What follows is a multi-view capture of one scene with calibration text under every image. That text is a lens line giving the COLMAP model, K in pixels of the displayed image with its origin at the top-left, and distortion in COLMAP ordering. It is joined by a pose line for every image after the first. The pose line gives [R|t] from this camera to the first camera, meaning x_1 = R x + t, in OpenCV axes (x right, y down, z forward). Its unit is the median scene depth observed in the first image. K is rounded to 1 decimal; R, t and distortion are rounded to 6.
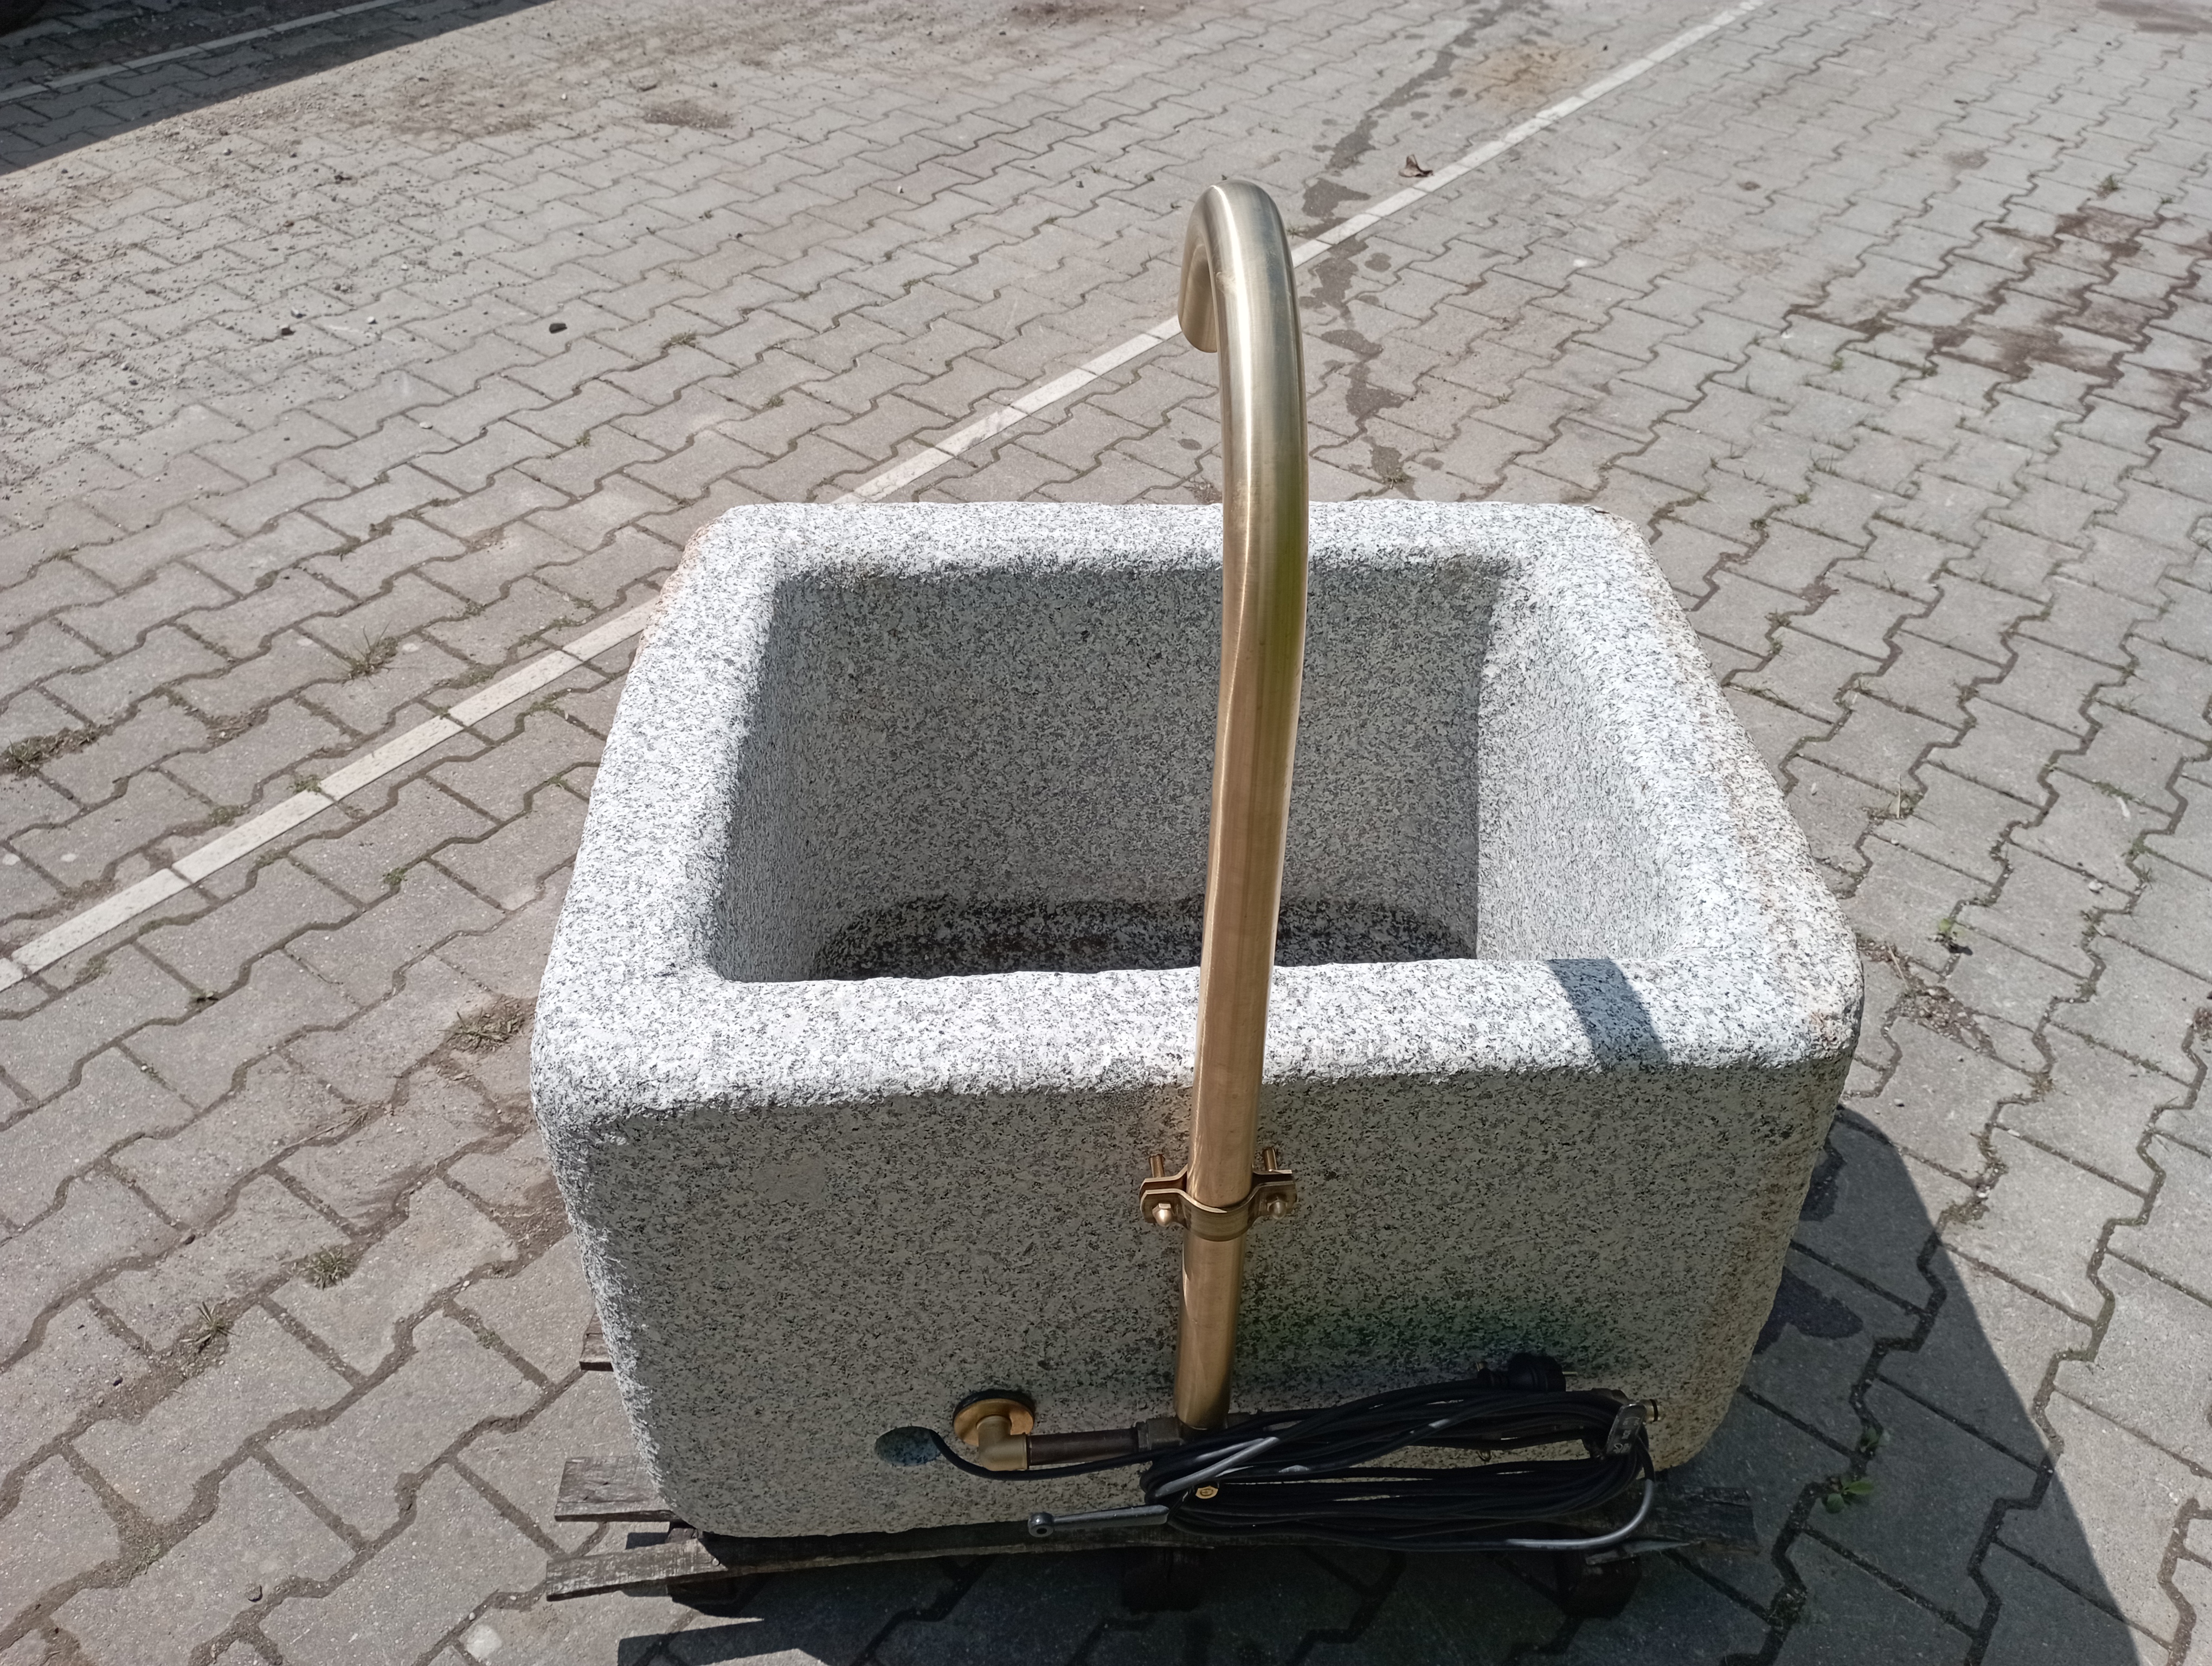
lens RADIAL K [[1826.7, 0, 1109.8], [0, 1826.7, 820.0], [0, 0, 1]] dist [0.098675, -0.130451]
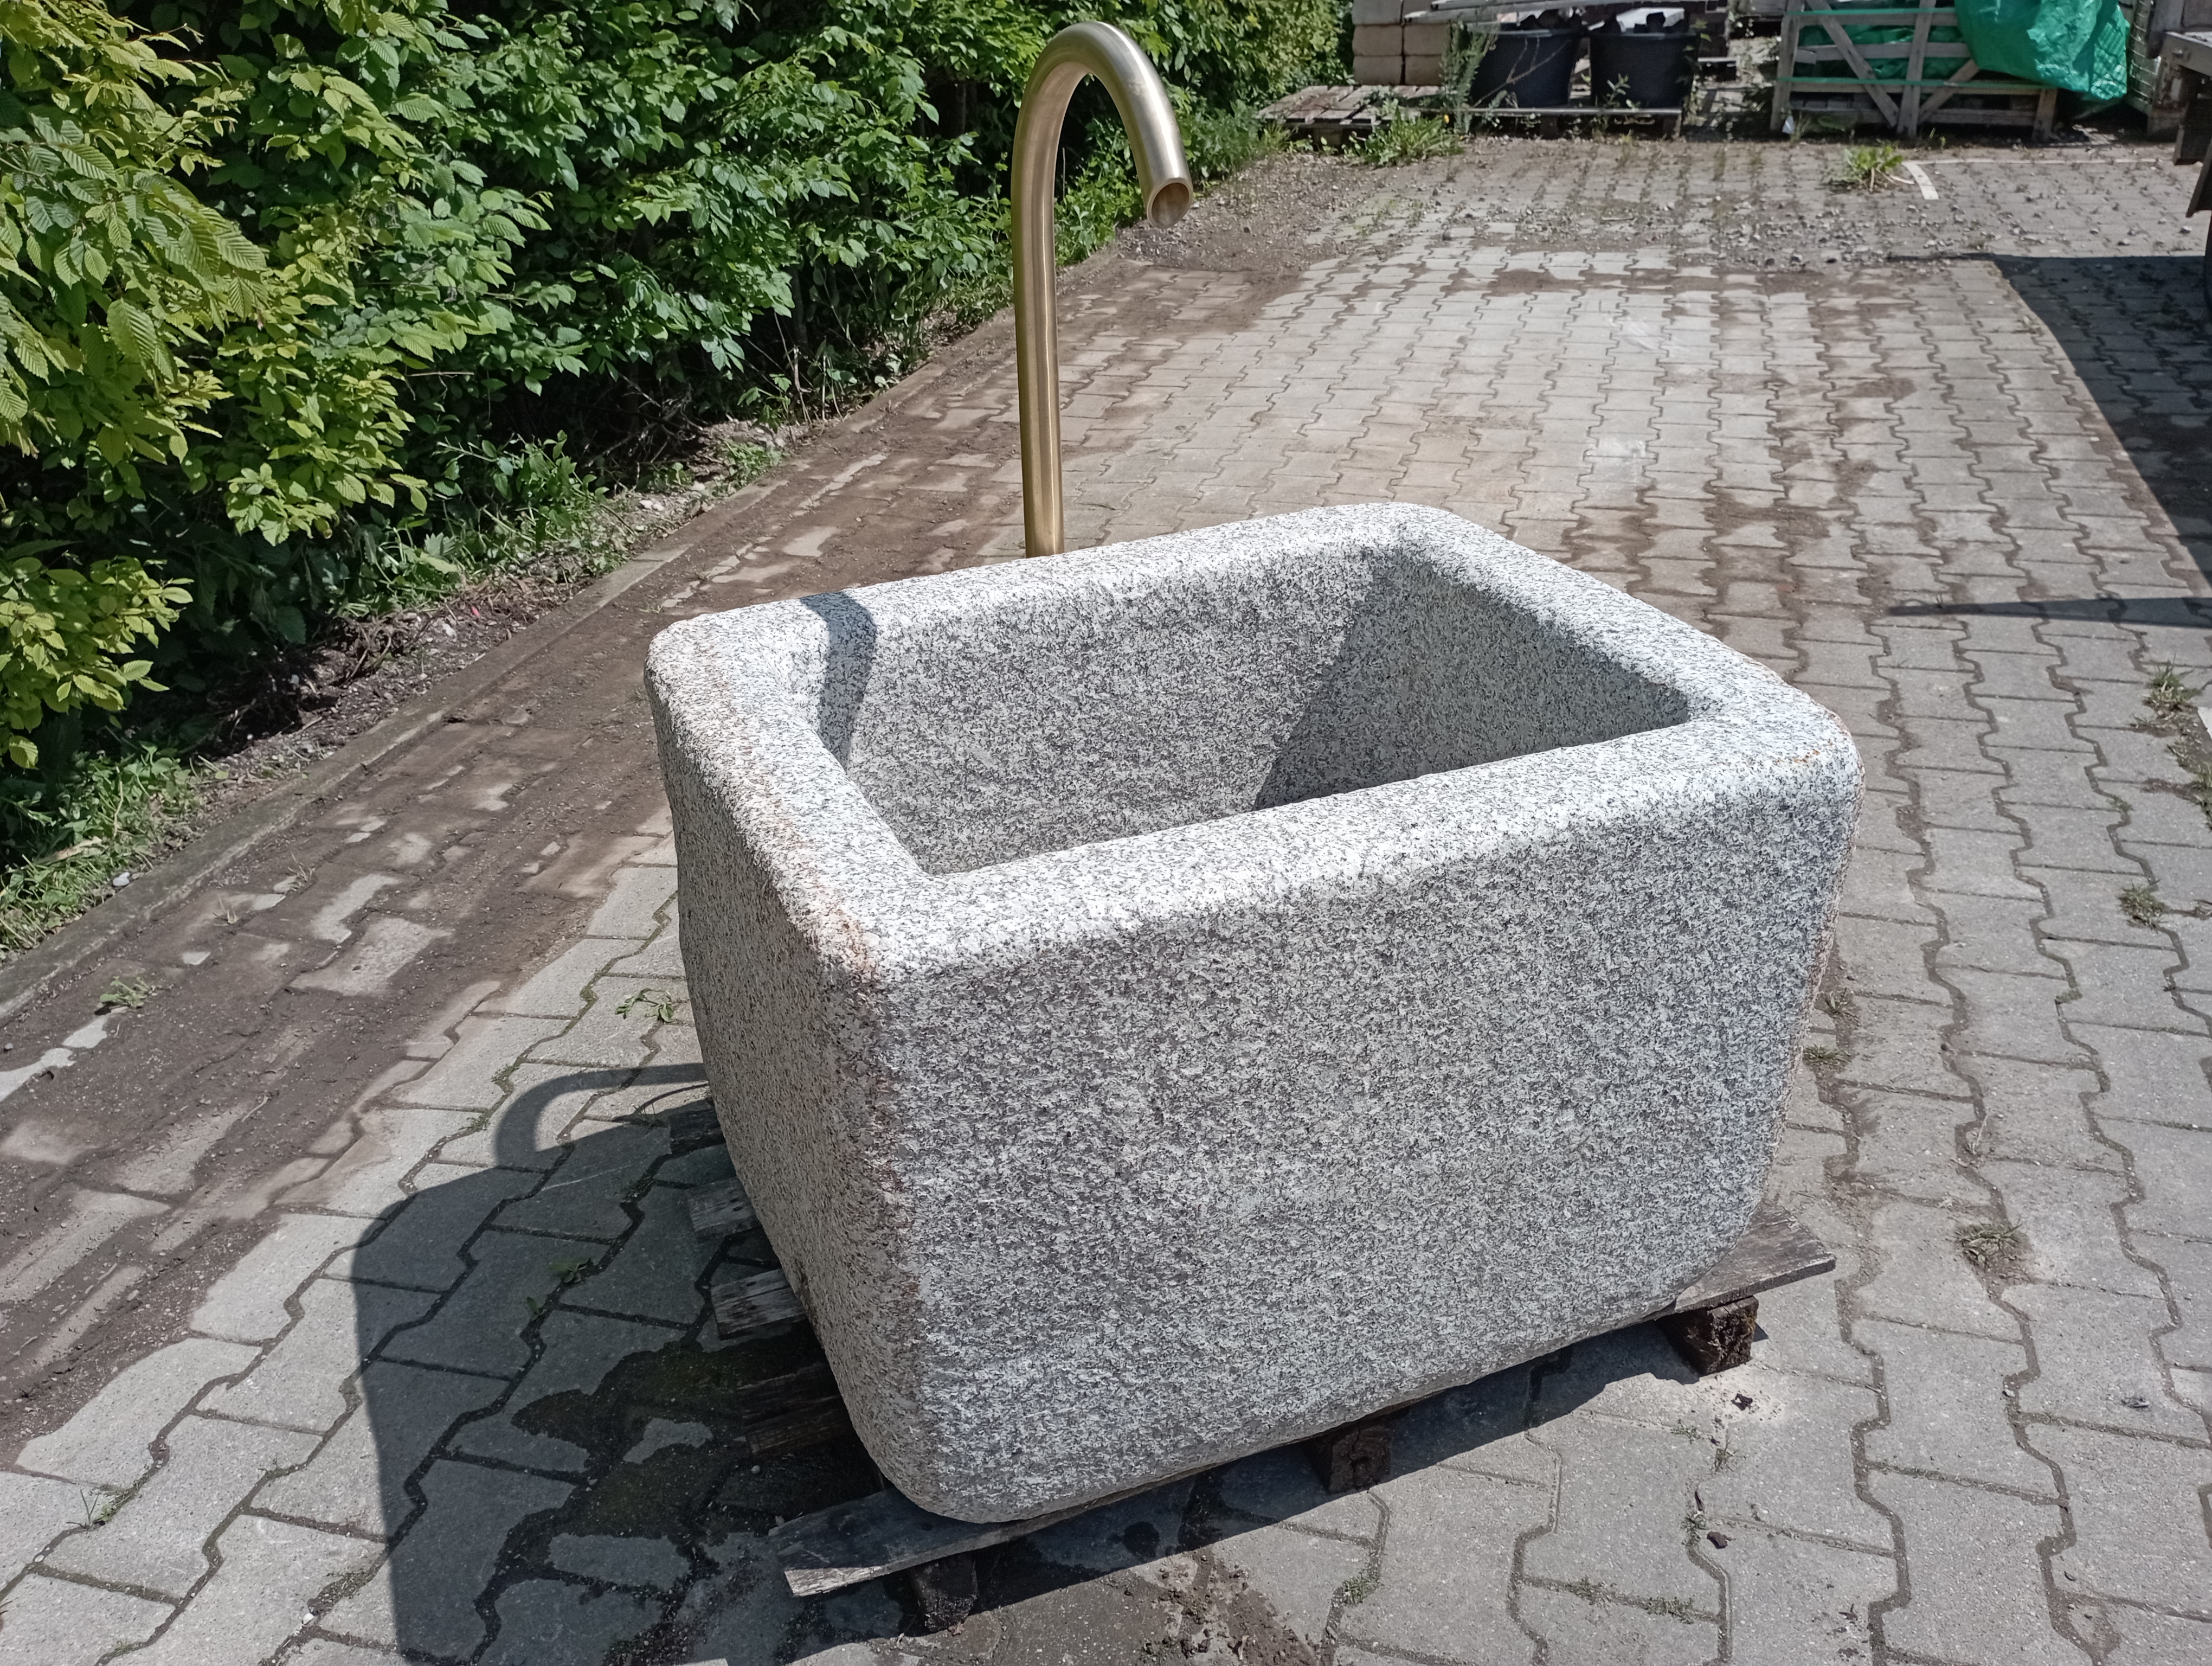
lens RADIAL K [[1826.7, 0, 1105.9], [0, 1826.7, 827.1], [0, 0, 1]] dist [0.098675, -0.130451]
pose [[-0.933425, 0.168197, -0.316903, 0.226509], [-0.223395, 0.418695, 0.880221, -0.473666], [0.280736, 0.892415, -0.353246, 0.707554]]
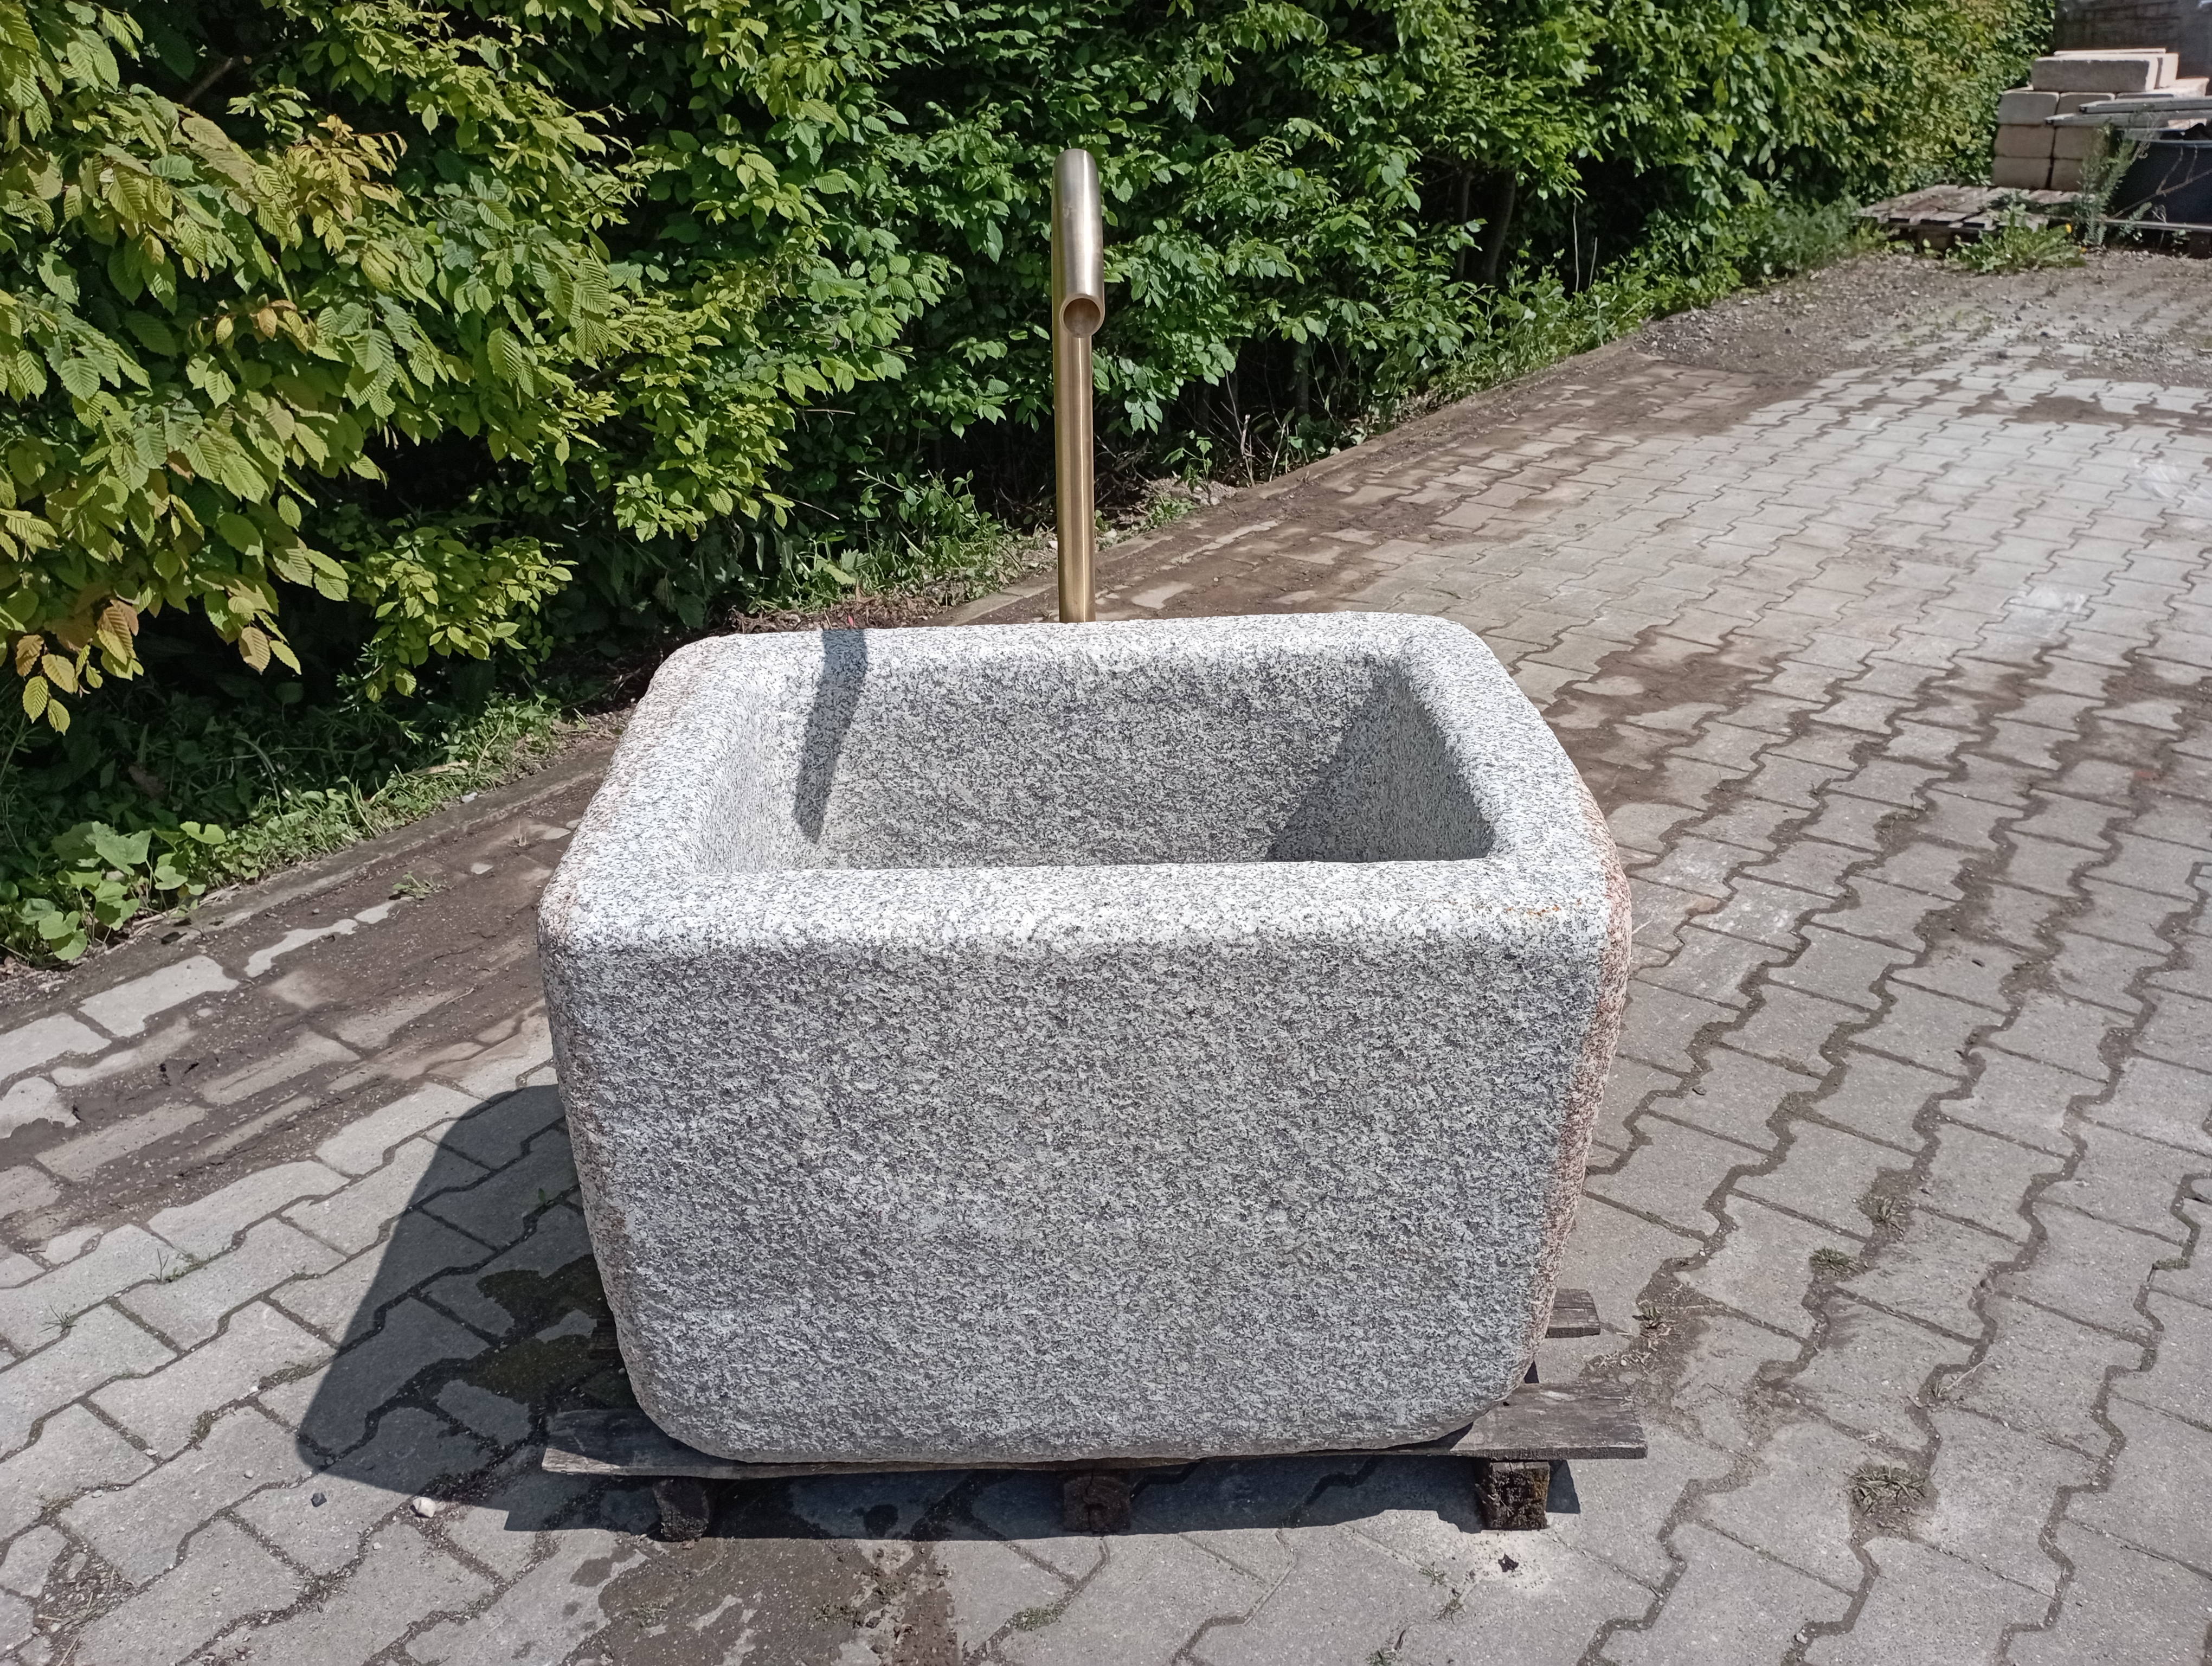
lens RADIAL K [[1826.7, 0, 1102.1], [0, 1826.7, 825.1], [0, 0, 1]] dist [0.098675, -0.130451]
pose [[-0.999995, -0.002515, -0.002133, 0.014980], [-0.003006, 0.428781, 0.903403, -0.538568], [-0.001357, 0.903405, -0.428786, 0.757317]]
